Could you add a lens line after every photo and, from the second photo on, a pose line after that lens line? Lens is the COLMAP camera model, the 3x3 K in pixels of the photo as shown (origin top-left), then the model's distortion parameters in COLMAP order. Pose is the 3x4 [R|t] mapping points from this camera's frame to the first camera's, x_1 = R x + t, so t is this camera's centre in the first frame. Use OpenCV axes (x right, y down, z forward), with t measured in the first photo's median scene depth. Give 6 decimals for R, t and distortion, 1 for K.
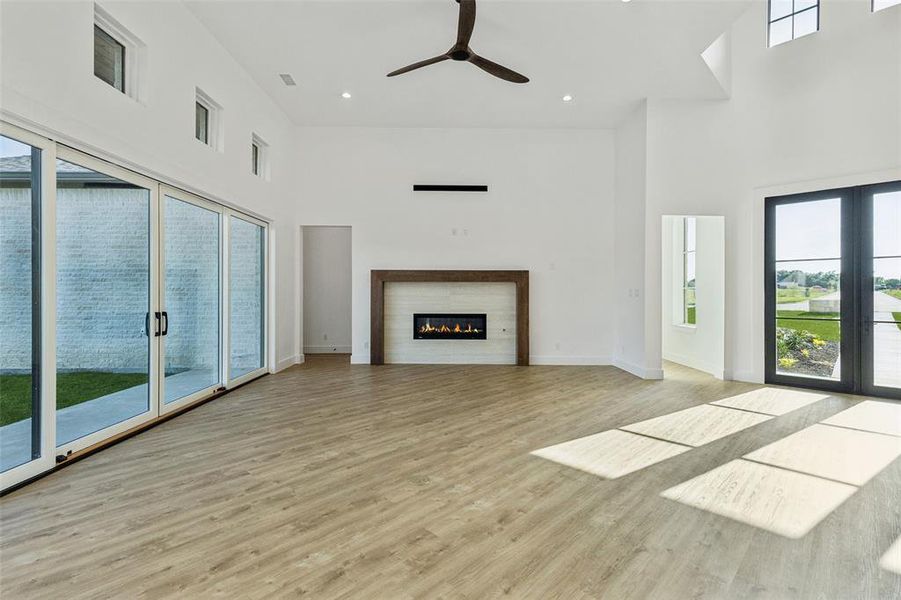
lens RADIAL K [[418.3, 0, 454.8], [0, 418.3, 293.1], [0, 0, 1]] dist [0.010105, -0.000182]
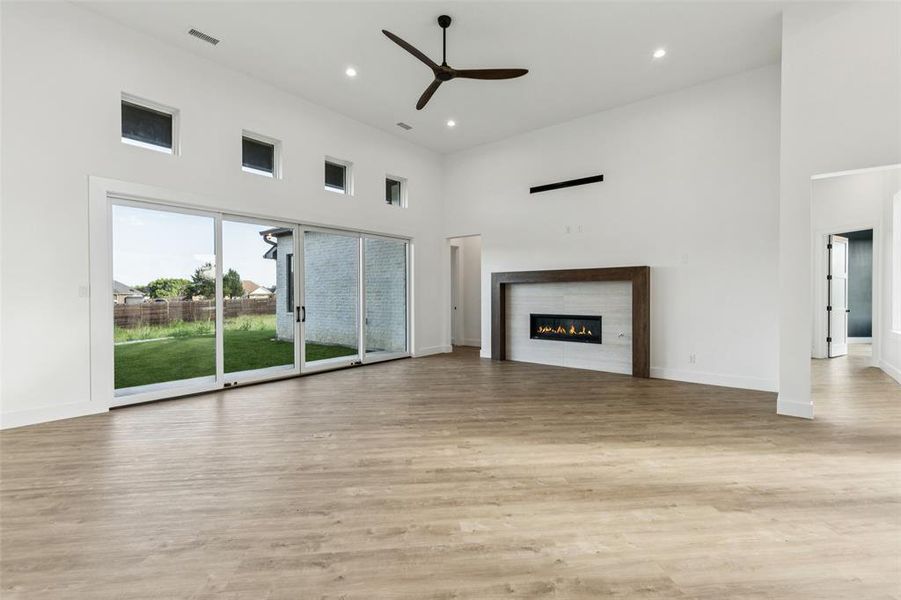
lens RADIAL K [[414.7, 0, 455.3], [0, 414.7, 296.5], [0, 0, 1]] dist [0.015160, -0.000258]
pose [[0.770600, -0.001757, -0.637317, 0.418200], [0.005151, 0.999981, 0.003471, 0.003004], [0.637298, -0.005958, 0.770594, 0.100867]]
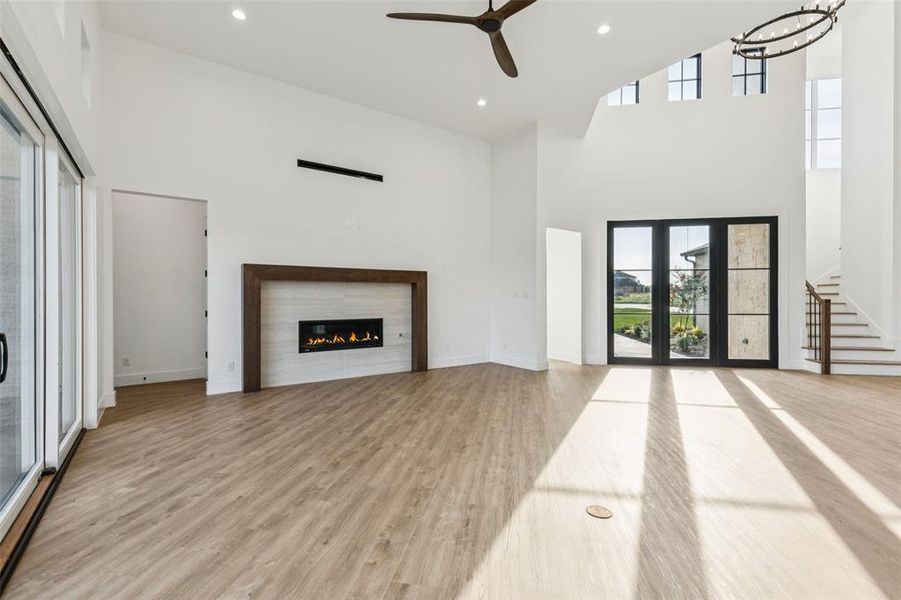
lens RADIAL K [[414.7, 0, 455.3], [0, 414.7, 296.5], [0, 0, 1]] dist [0.015160, -0.000258]
pose [[0.817359, -0.002548, 0.576123, -0.318238], [0.001969, 0.999997, 0.001629, 0.002072], [-0.576125, -0.000197, 0.817362, 0.185173]]
